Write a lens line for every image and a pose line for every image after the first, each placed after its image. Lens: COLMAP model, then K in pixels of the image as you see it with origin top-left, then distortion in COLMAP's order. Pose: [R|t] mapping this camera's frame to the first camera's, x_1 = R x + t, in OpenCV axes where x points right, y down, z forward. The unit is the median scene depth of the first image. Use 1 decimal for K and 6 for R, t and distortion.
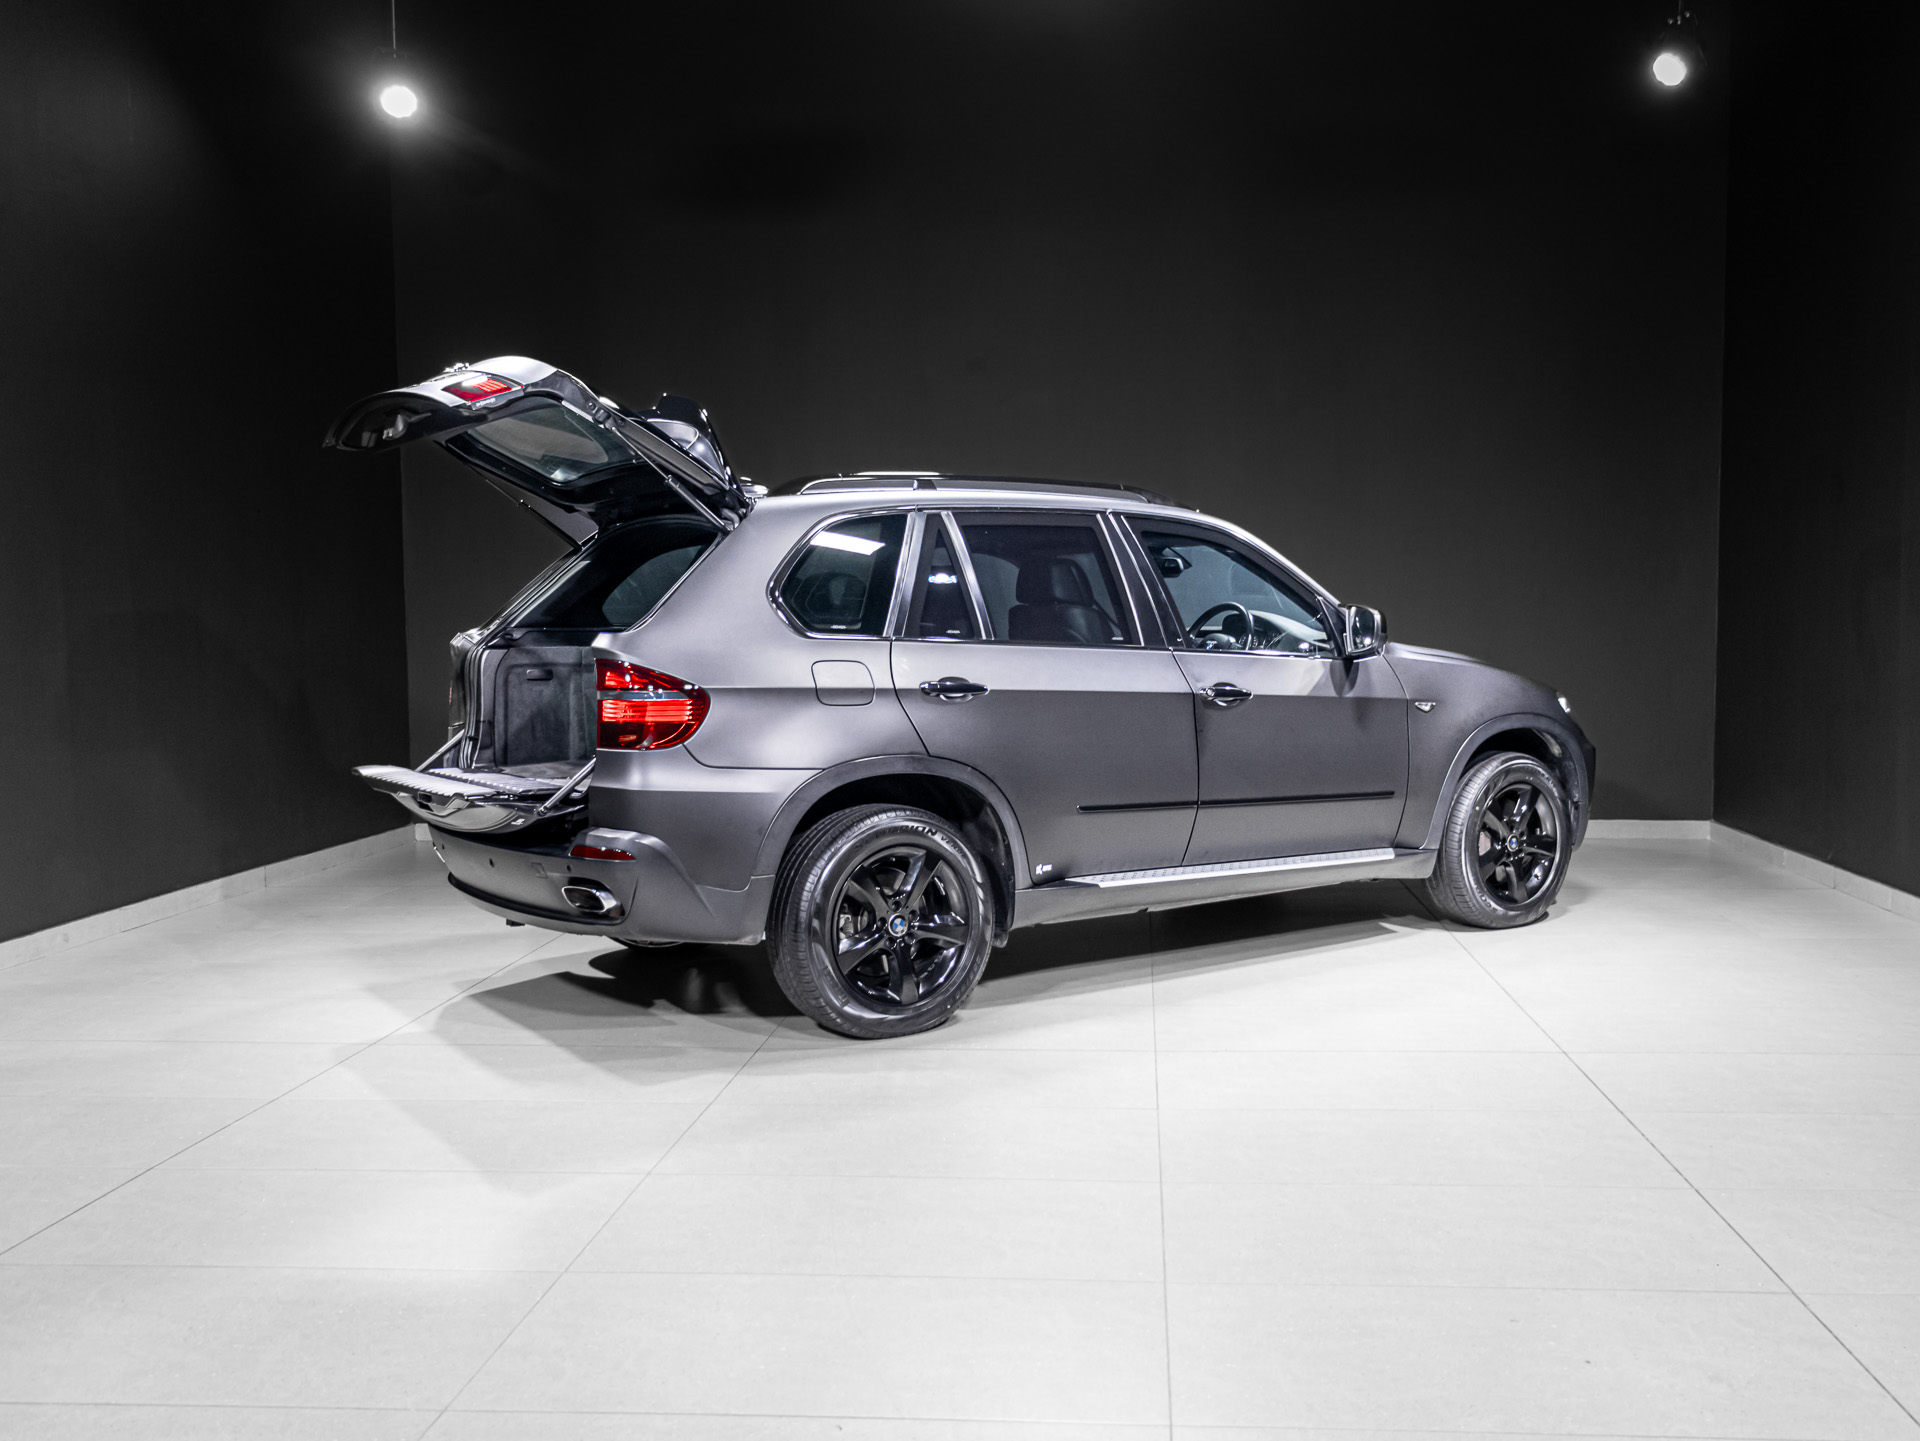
lens RADIAL K [[1765.7, 0, 1029.1], [0, 1765.7, 743.5], [0, 0, 1]] dist [0.005379, 0.000000]
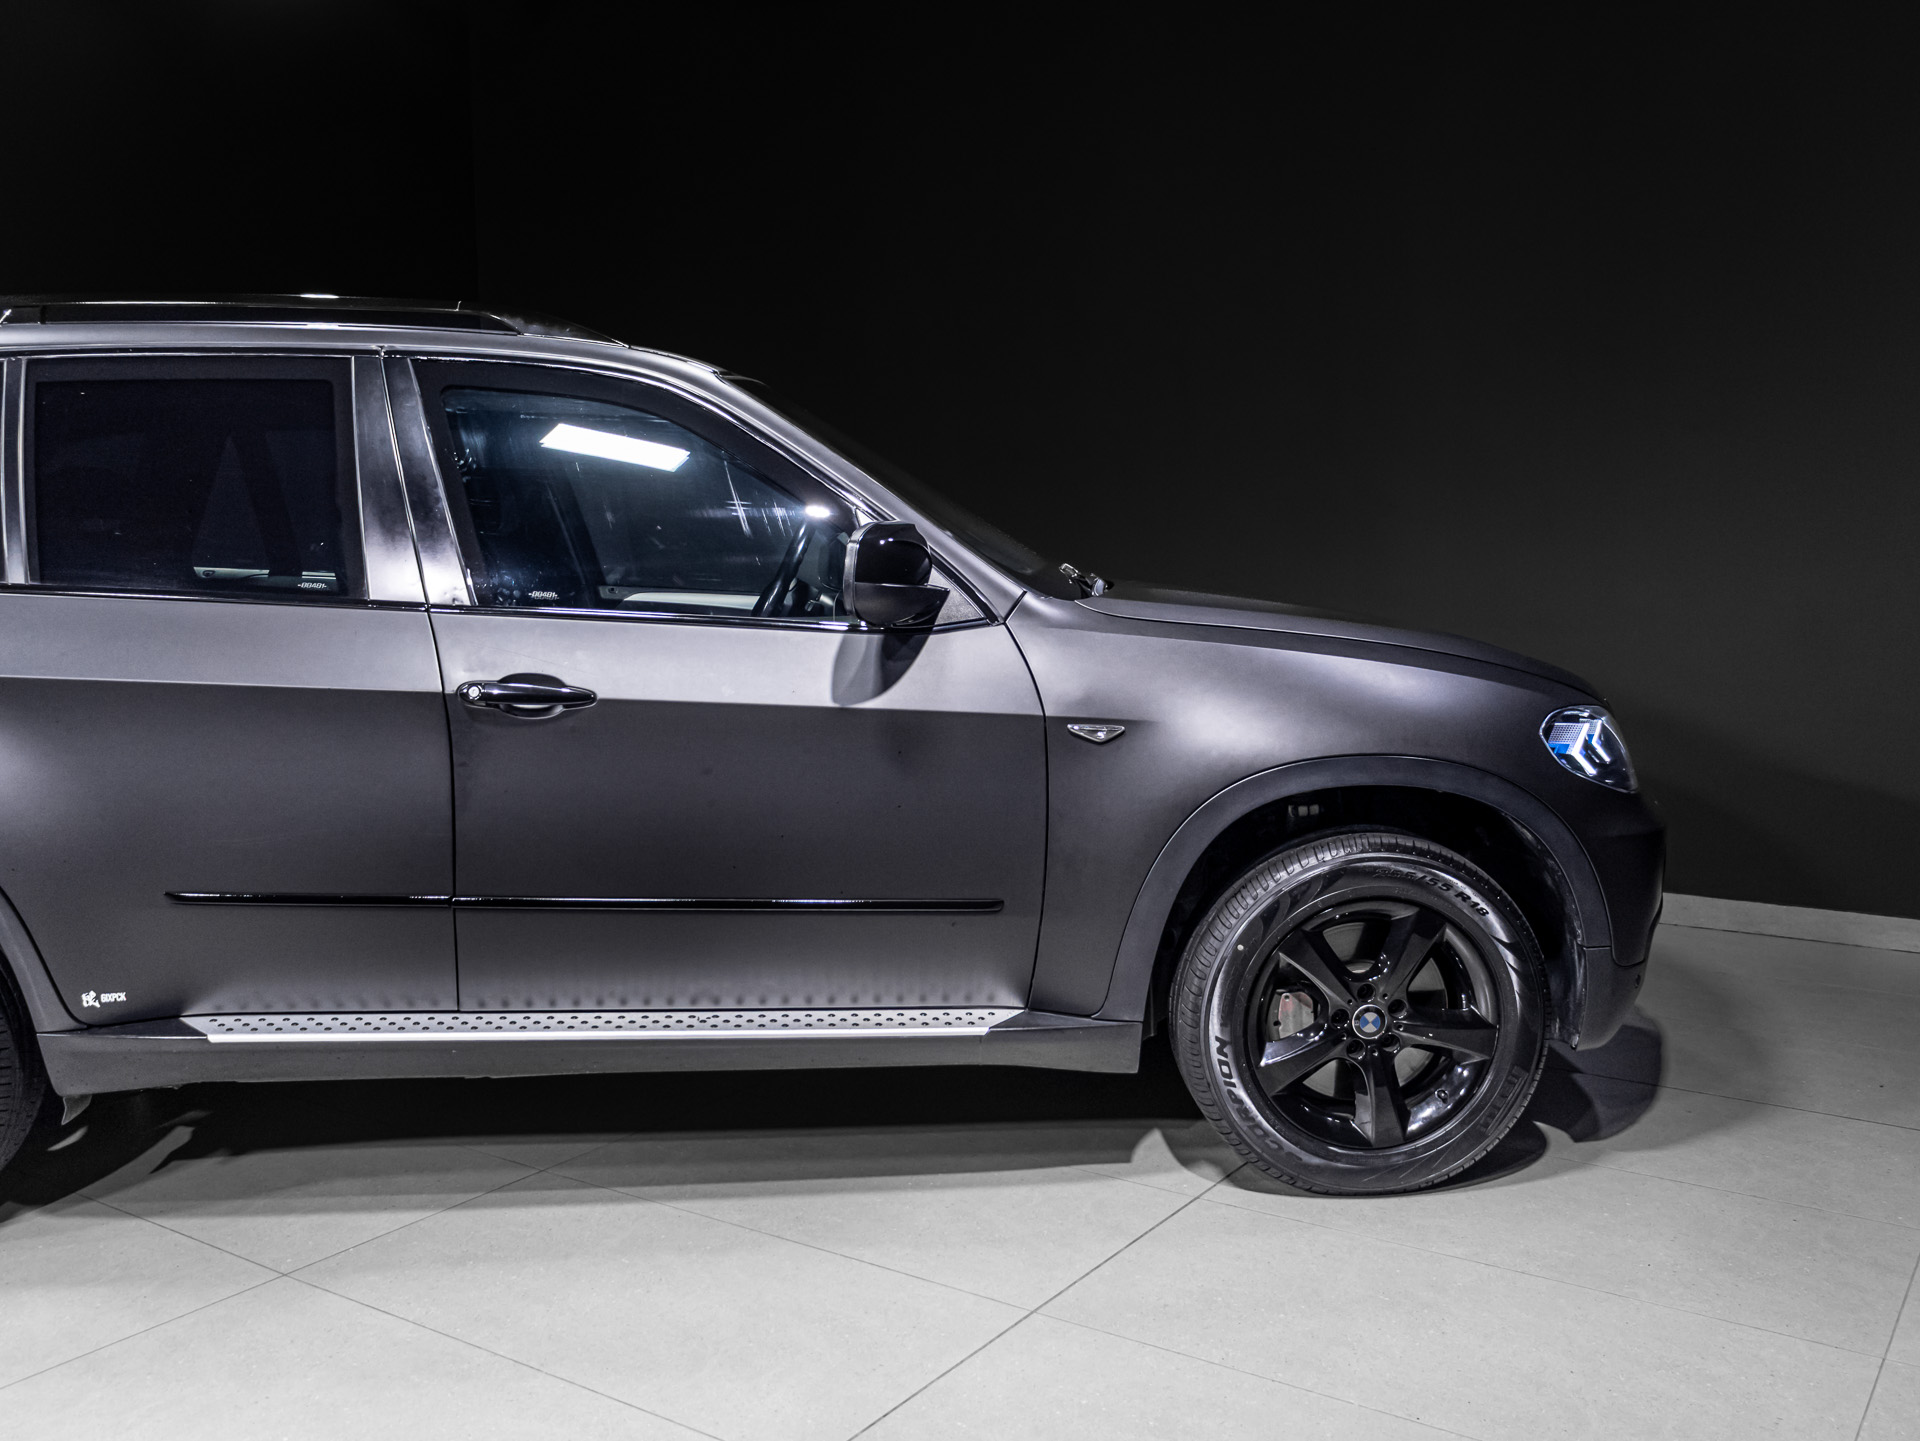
lens RADIAL K [[1765.7, 0, 923.2], [0, 1765.7, 746.9], [0, 0, 1]] dist [0.005379, 0.000000]
pose [[0.853167, 0.055056, -0.518724, 0.512223], [-0.038047, 0.998334, 0.043383, -0.042379], [0.520248, -0.017277, 0.853841, 0.655121]]
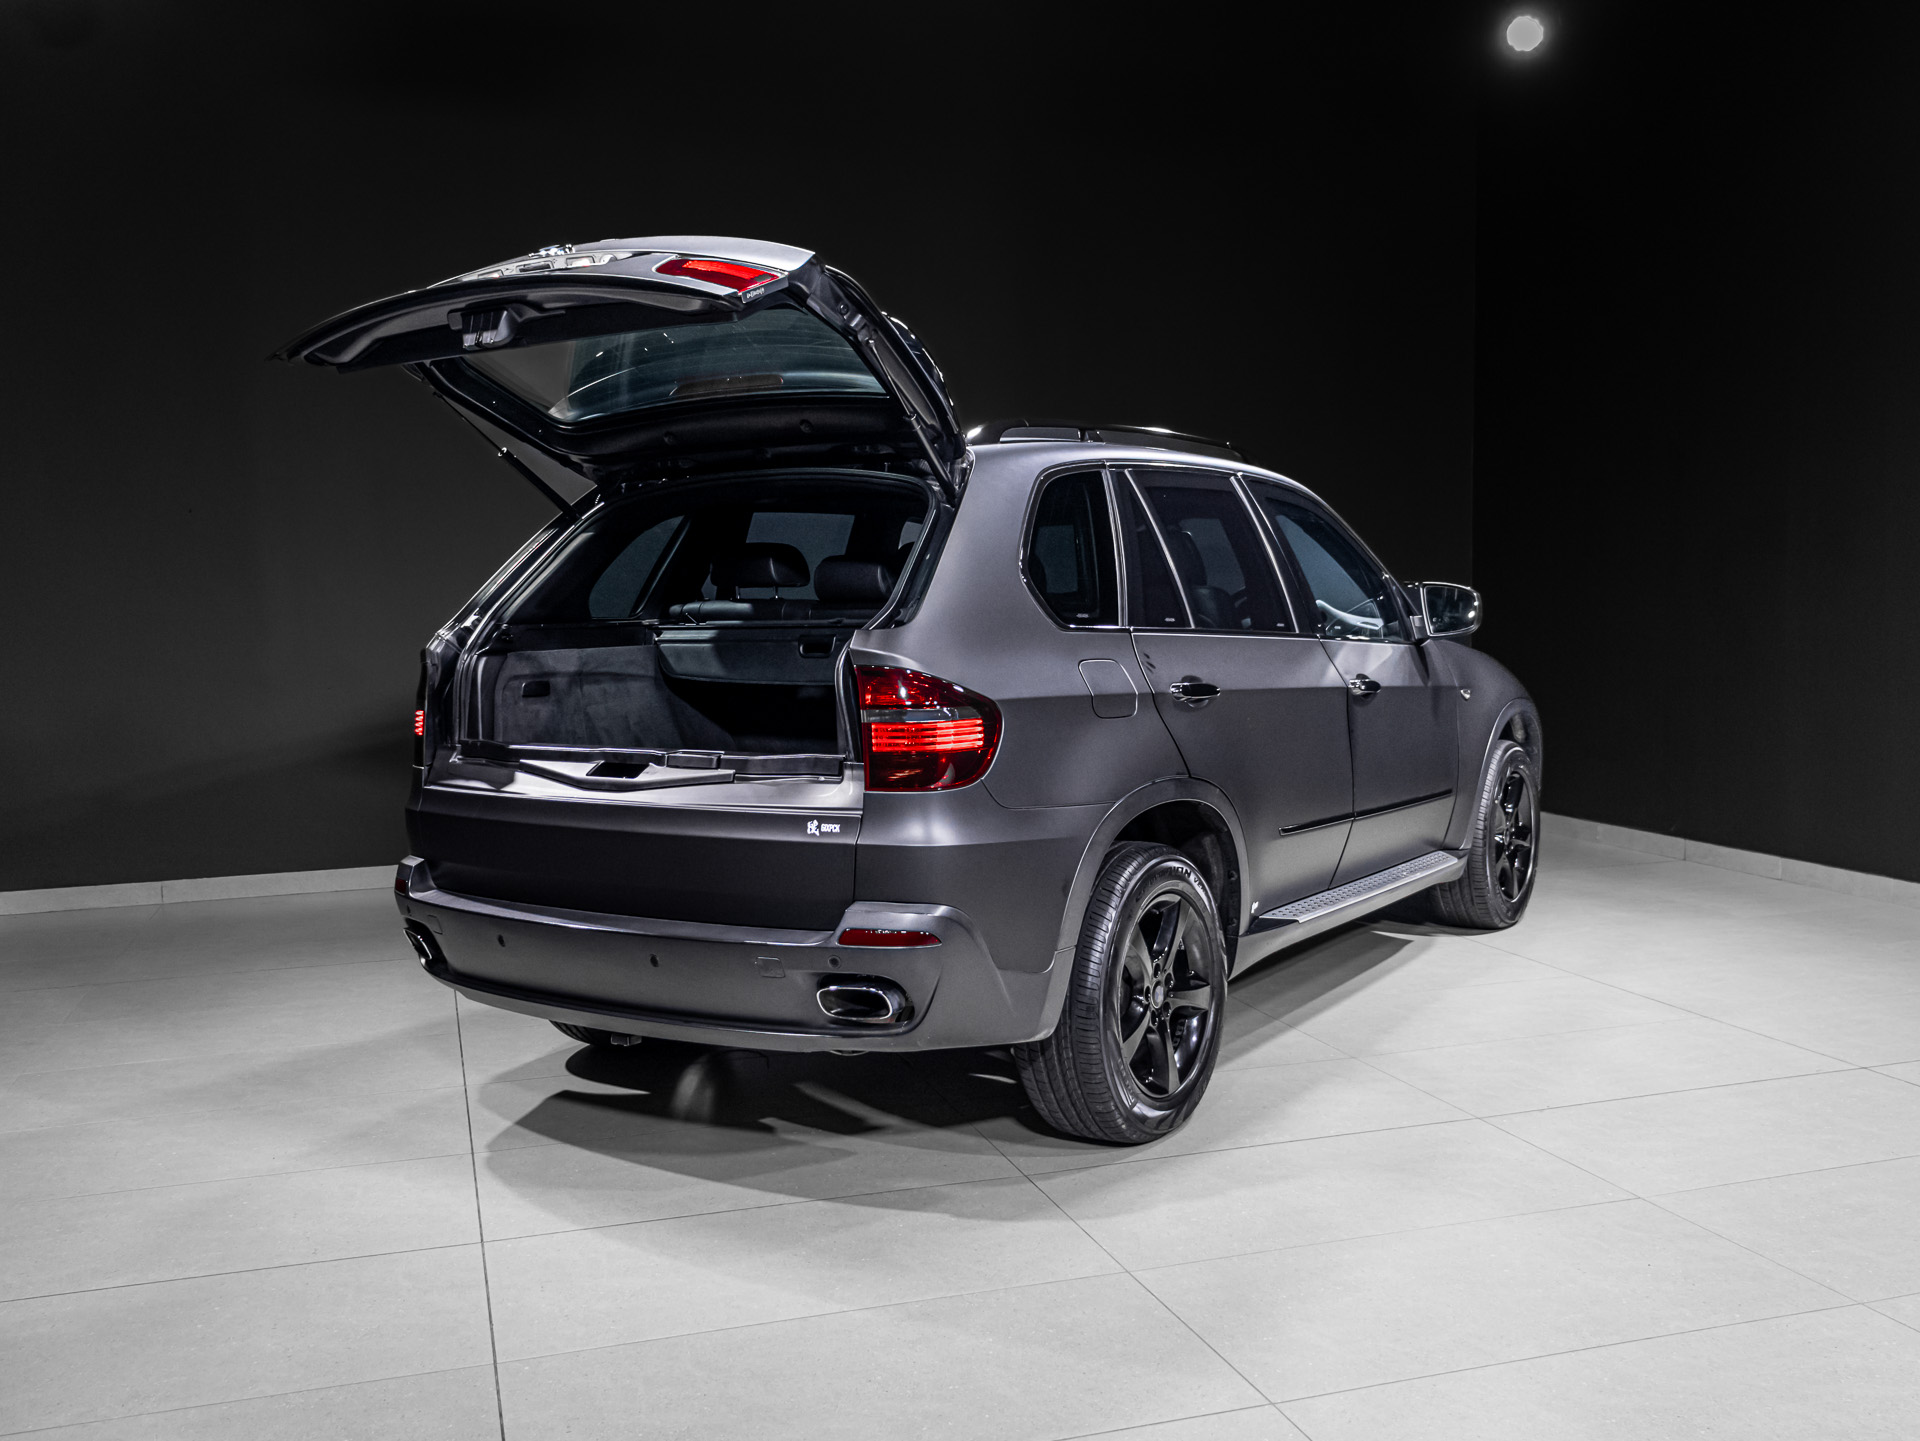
lens RADIAL K [[1765.7, 0, 966.7], [0, 1765.7, 742.7], [0, 0, 1]] dist [0.005379, 0.000000]
pose [[0.932037, -0.042203, 0.359898, -0.406154], [0.039720, 0.999109, 0.014293, -0.022217], [-0.360181, 0.000973, 0.932882, 0.281360]]
